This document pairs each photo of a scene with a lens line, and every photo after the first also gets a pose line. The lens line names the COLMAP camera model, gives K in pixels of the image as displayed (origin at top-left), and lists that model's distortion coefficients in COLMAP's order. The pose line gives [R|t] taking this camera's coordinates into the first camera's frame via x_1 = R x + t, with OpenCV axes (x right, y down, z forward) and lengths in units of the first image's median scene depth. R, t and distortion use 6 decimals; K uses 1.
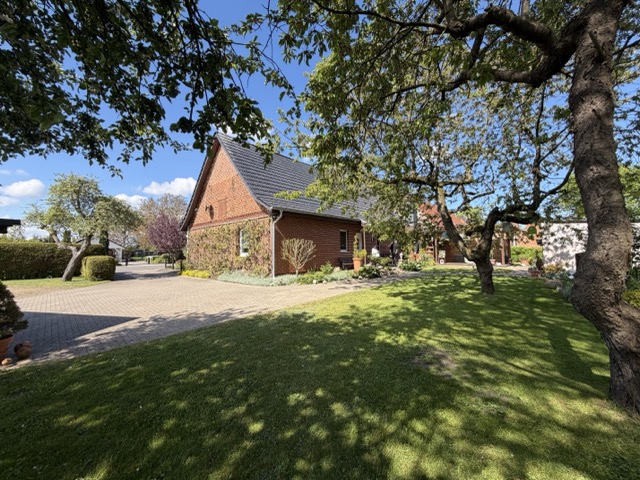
lens RADIAL K [[254.3, 0, 320.6], [0, 254.3, 238.8], [0, 0, 1]] dist [0.000001, -0.000074]
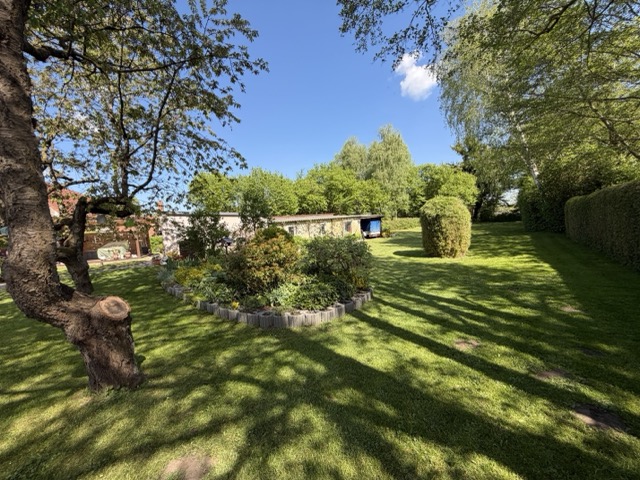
lens RADIAL K [[254.3, 0, 319.4], [0, 254.3, 239.0], [0, 0, 1]] dist [0.000001, -0.000074]
pose [[0.401030, -0.067586, 0.913568, 0.498141], [0.033132, 0.997692, 0.059265, -0.011532], [-0.915465, 0.006502, 0.402344, -0.265814]]
